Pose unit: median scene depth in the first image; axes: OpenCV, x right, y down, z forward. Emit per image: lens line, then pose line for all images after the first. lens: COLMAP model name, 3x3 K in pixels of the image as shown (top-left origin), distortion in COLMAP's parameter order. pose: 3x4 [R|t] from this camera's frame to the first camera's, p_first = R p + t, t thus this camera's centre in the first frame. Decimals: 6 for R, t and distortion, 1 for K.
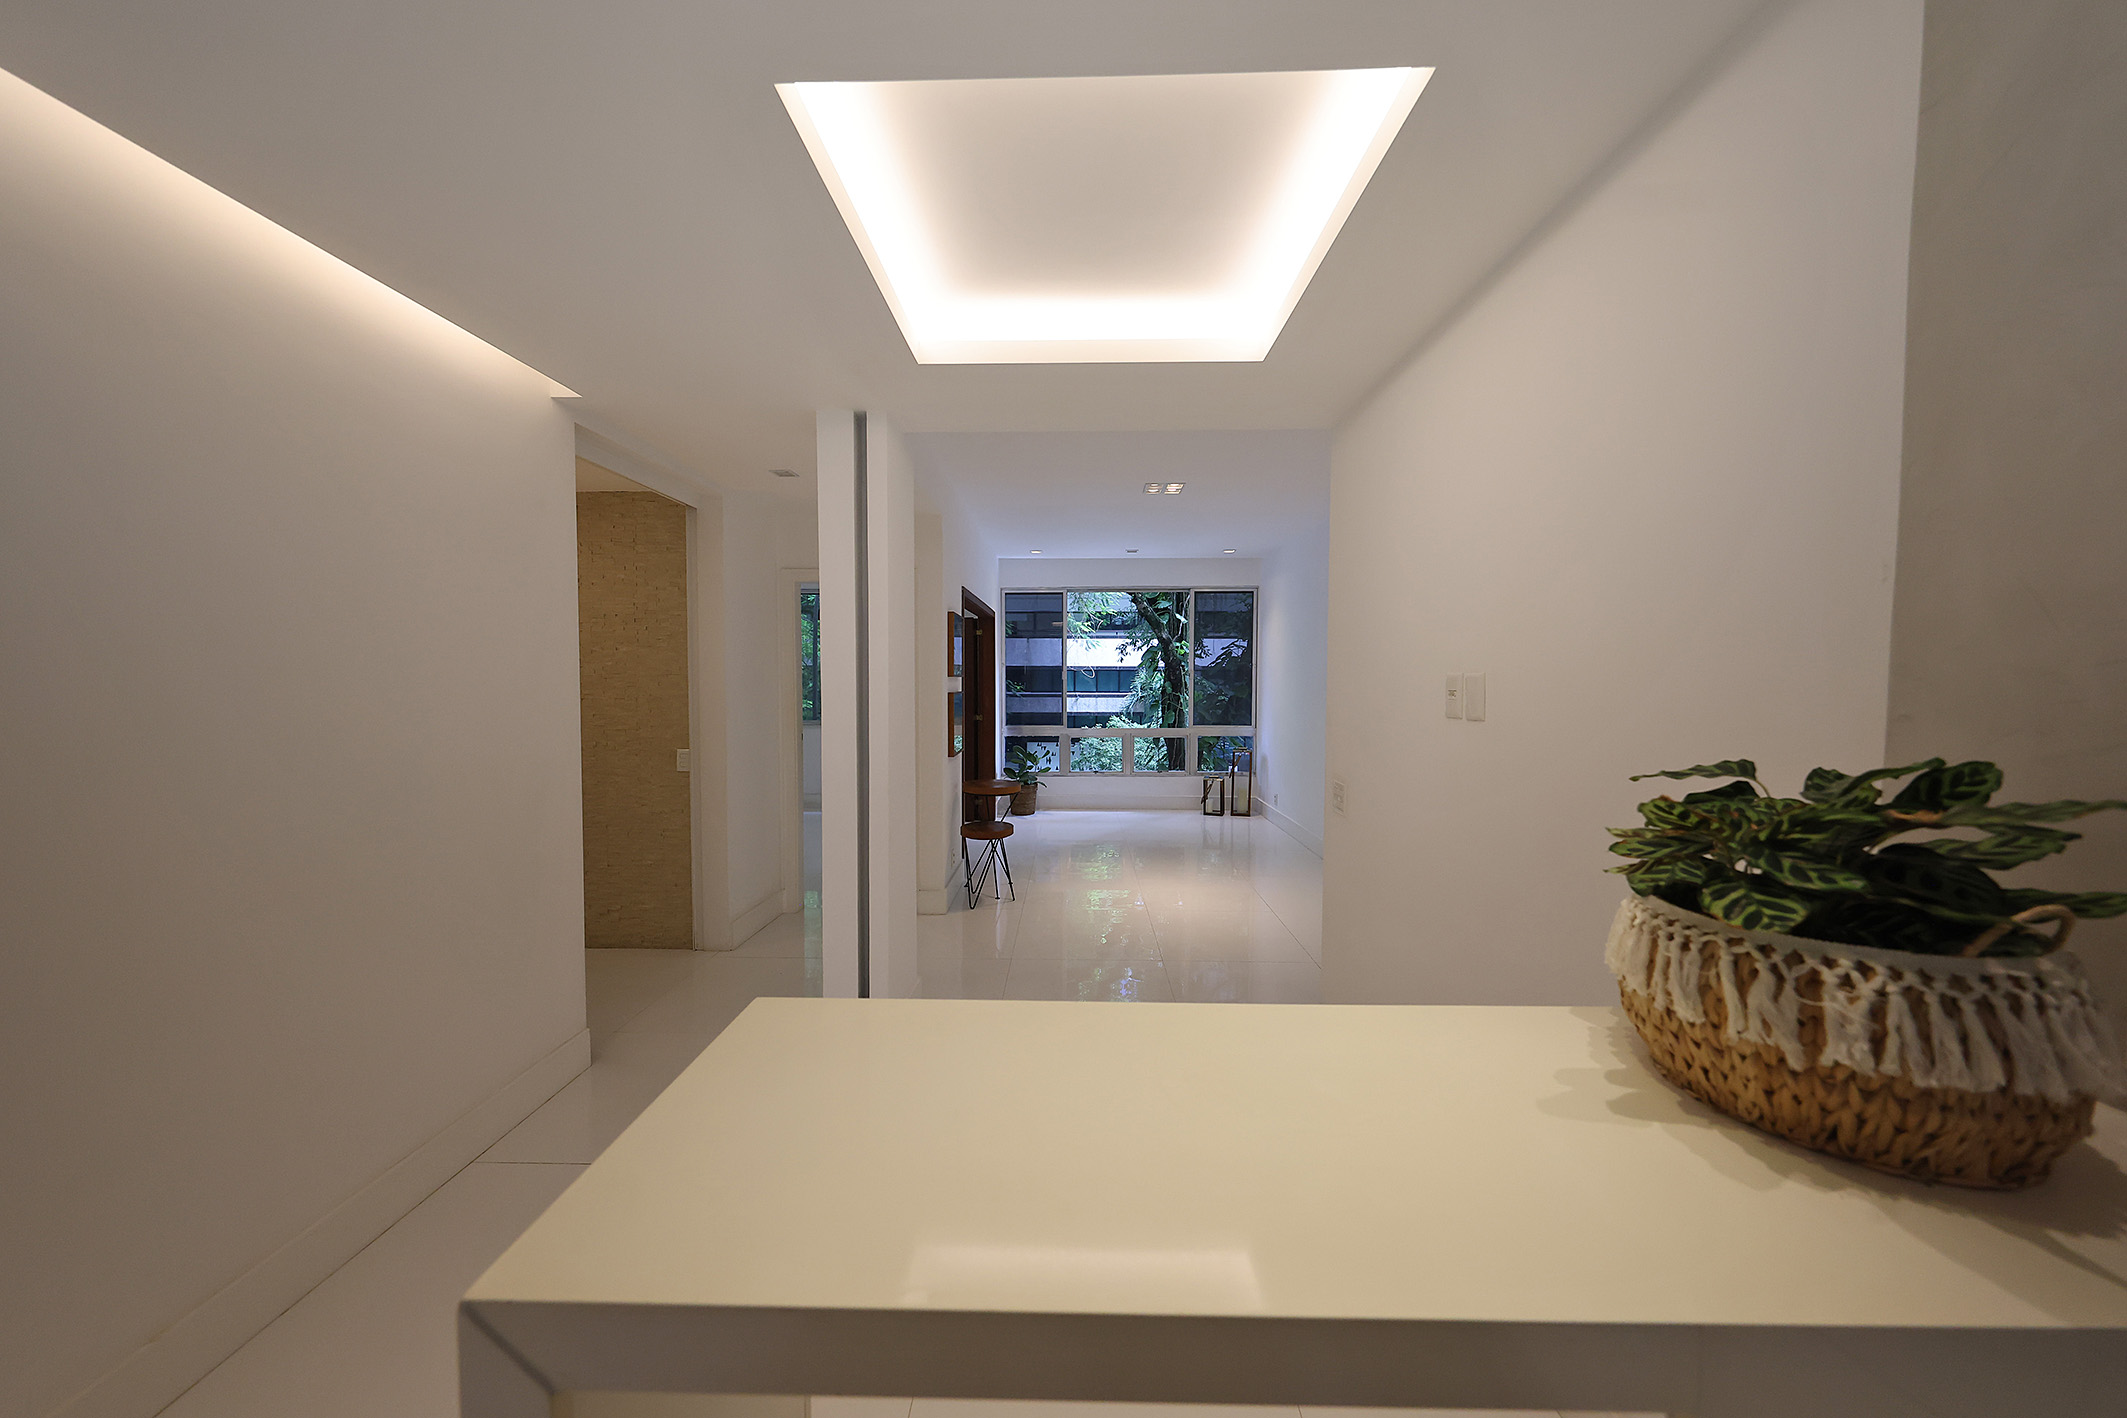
lens RADIAL K [[716.9, 0, 1057.8], [0, 716.9, 709.7], [0, 0, 1]] dist [0.000644, -0.000038]
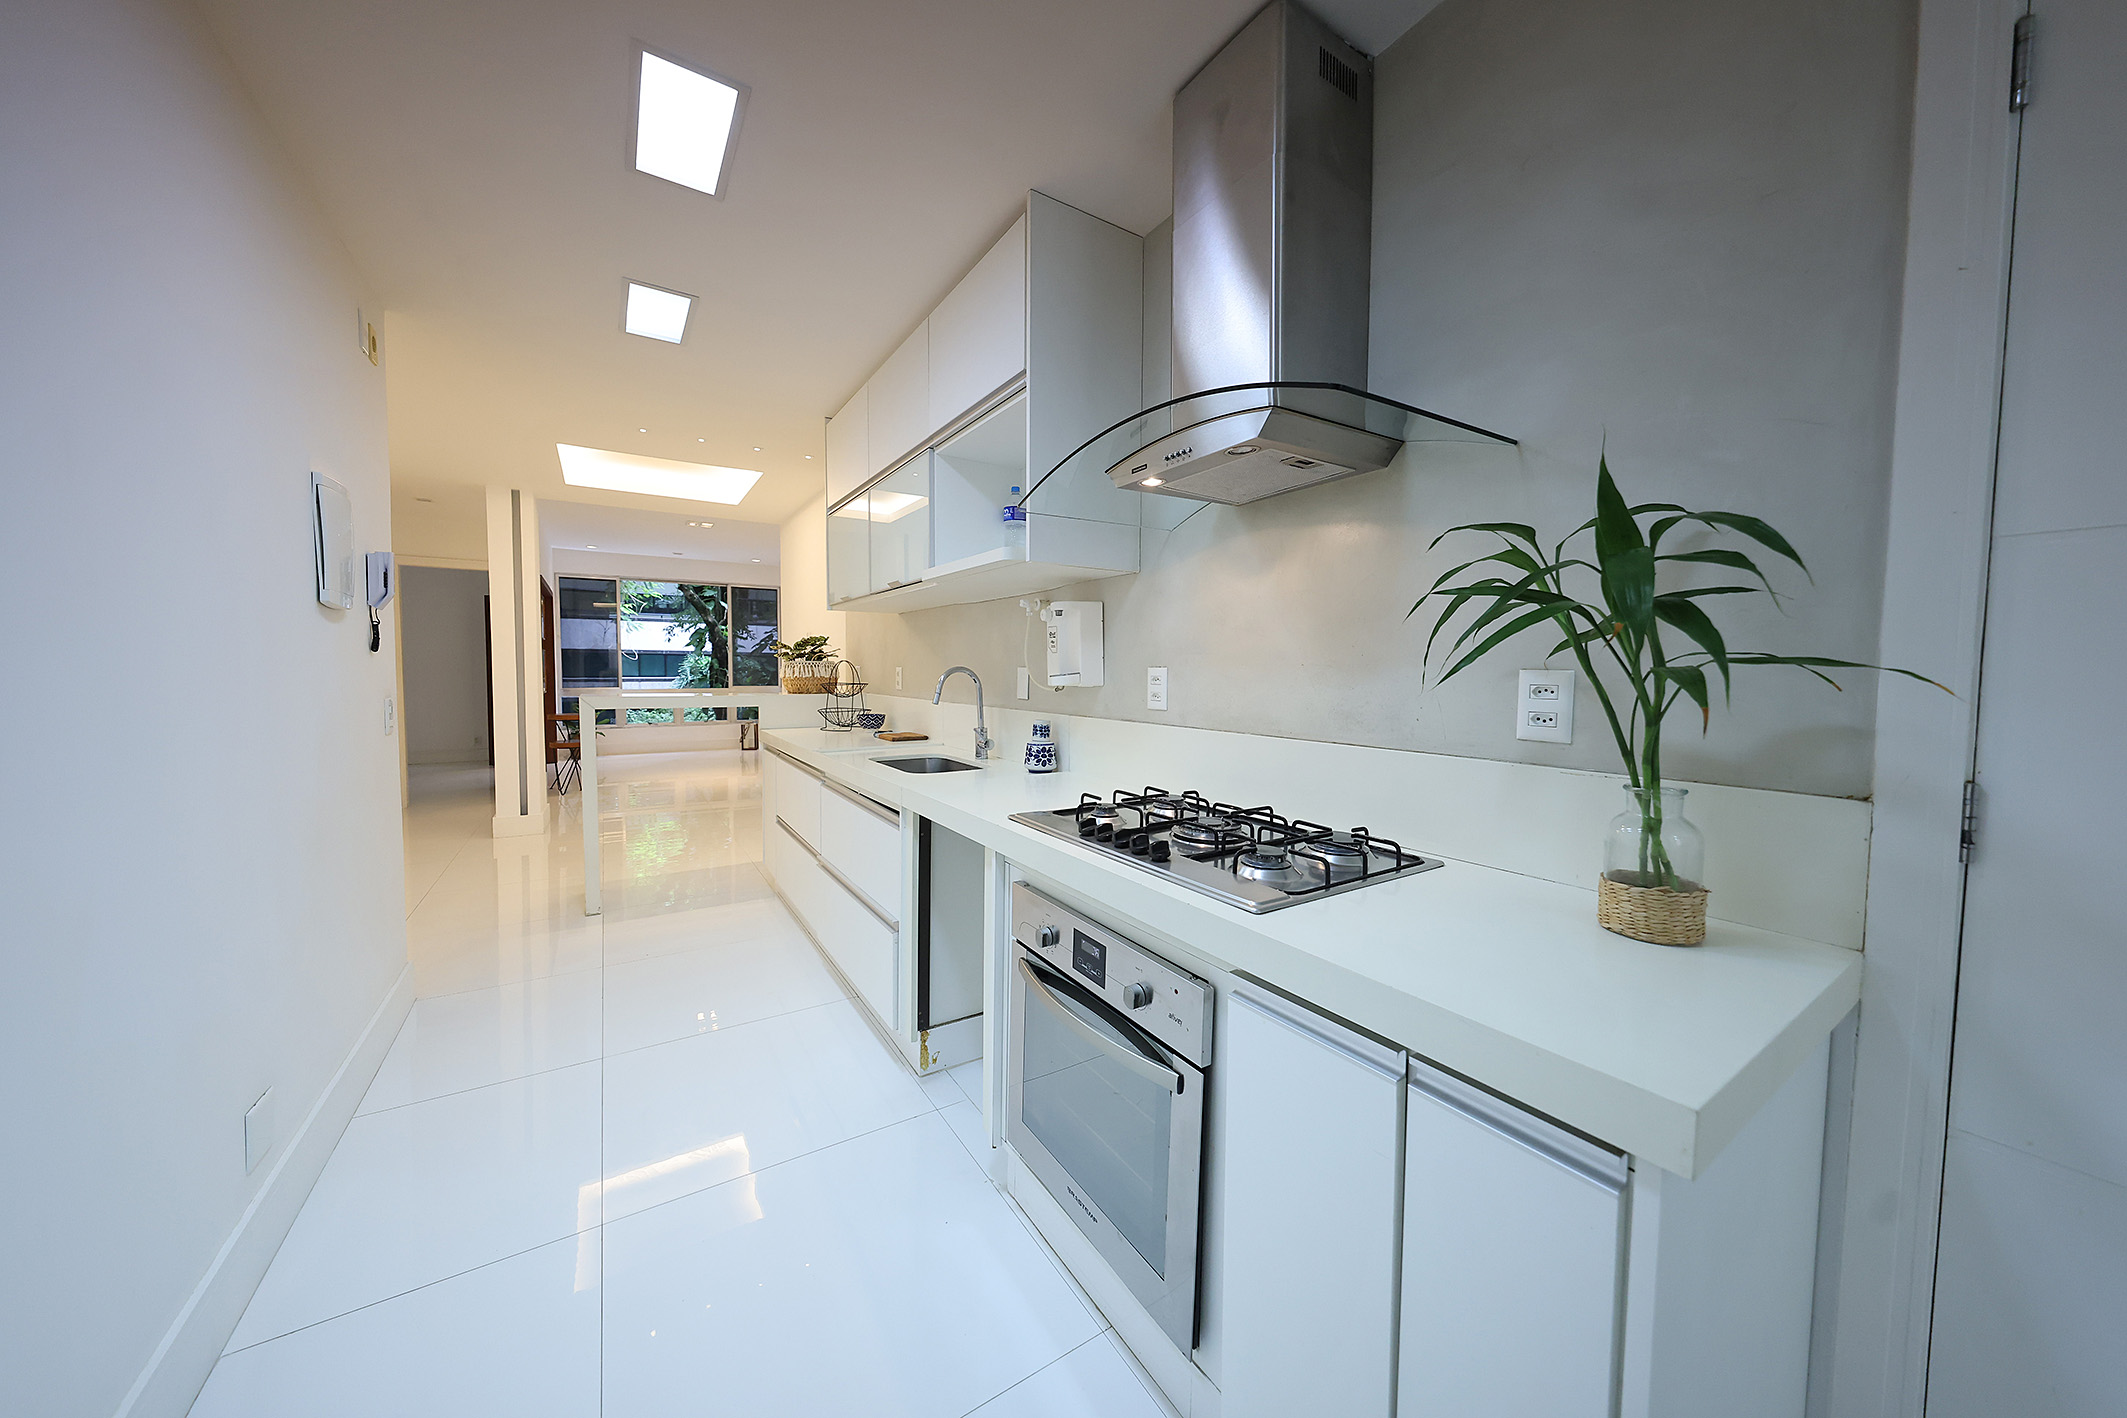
lens RADIAL K [[716.9, 0, 1048.2], [0, 716.9, 703.4], [0, 0, 1]] dist [0.000644, -0.000038]
pose [[0.837848, -0.024344, 0.545360, -0.032215], [0.021827, 0.999700, 0.011092, 0.033355], [-0.545467, 0.002610, 0.838128, -0.292590]]
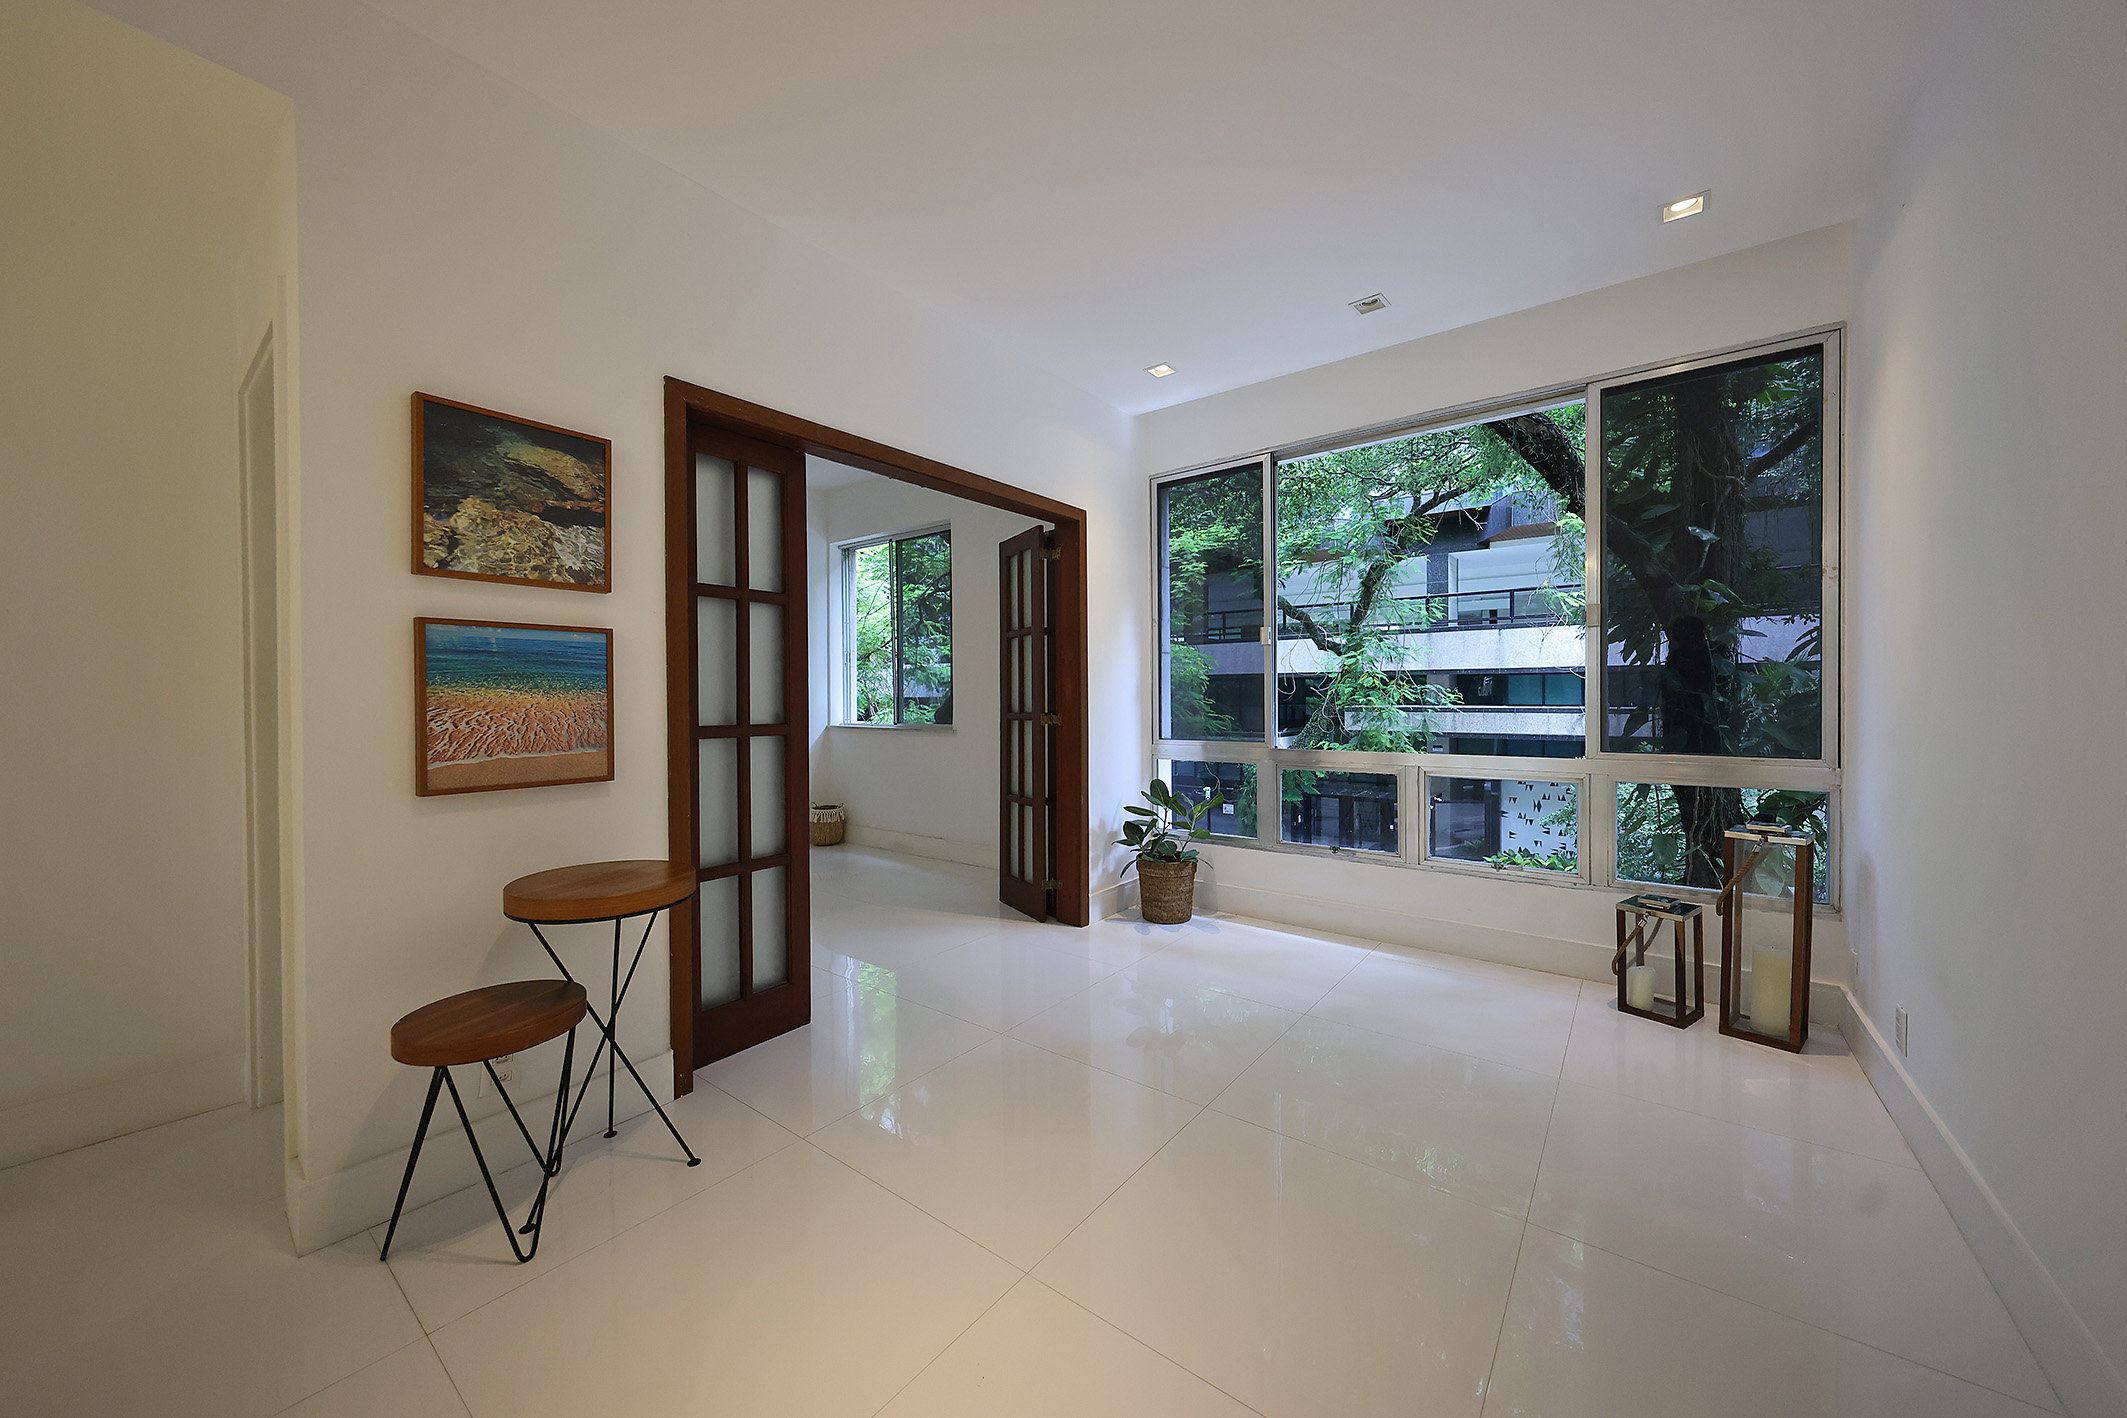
lens RADIAL K [[764.2, 0, 1049.1], [0, 764.2, 700.8], [0, 0, 1]] dist [0.002394, 0.000096]
pose [[0.789072, -0.003238, -0.614292, 0.137081], [-0.022557, 0.999159, -0.034241, 0.010449], [0.613887, 0.040875, 0.788335, 0.340031]]
